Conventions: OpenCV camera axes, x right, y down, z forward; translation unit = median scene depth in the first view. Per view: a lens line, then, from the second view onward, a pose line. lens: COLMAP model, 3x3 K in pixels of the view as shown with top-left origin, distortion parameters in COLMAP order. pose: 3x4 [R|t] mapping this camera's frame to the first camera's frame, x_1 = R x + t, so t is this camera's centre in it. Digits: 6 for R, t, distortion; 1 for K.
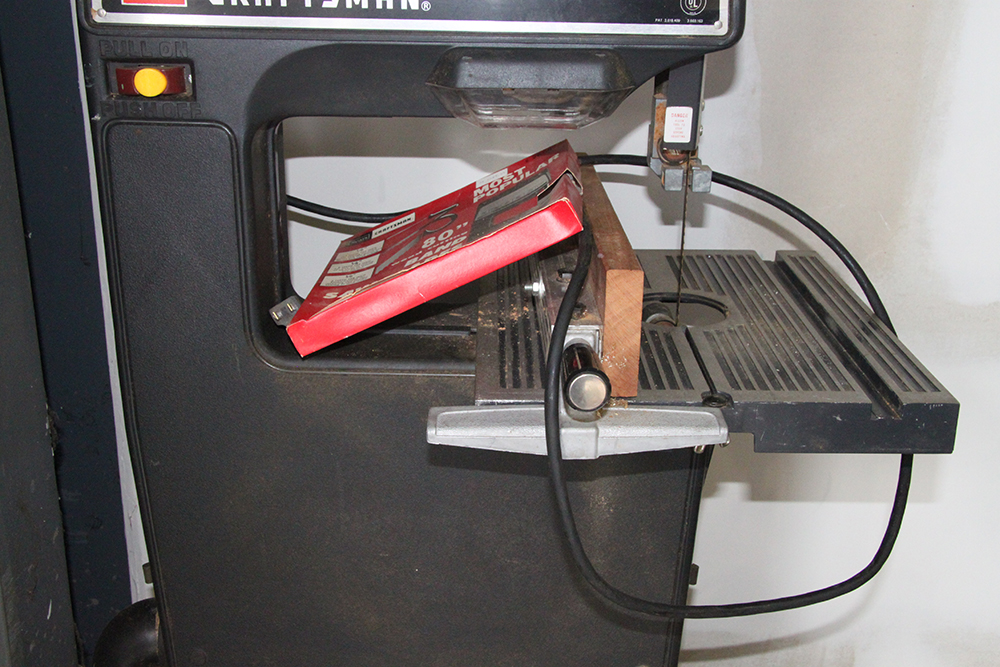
lens RADIAL K [[1160.1, 0, 500.0], [0, 1160.1, 333.5], [0, 0, 1]] dist [-0.076368, 0.420028]
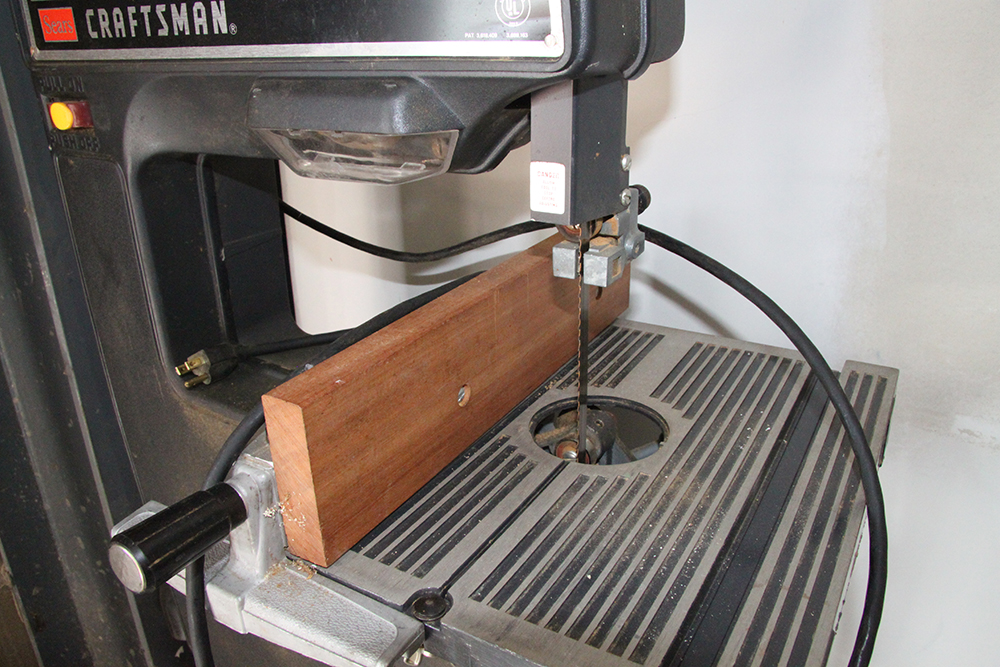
lens RADIAL K [[773.4, 0, 500.0], [0, 773.4, 333.5], [0, 0, 1]] dist [-0.145234, 0.115027]
pose [[0.853807, 0.167222, -0.493001, 0.400183], [-0.142207, 0.985906, 0.088129, -0.139475], [0.500789, -0.005137, 0.865554, 0.619617]]
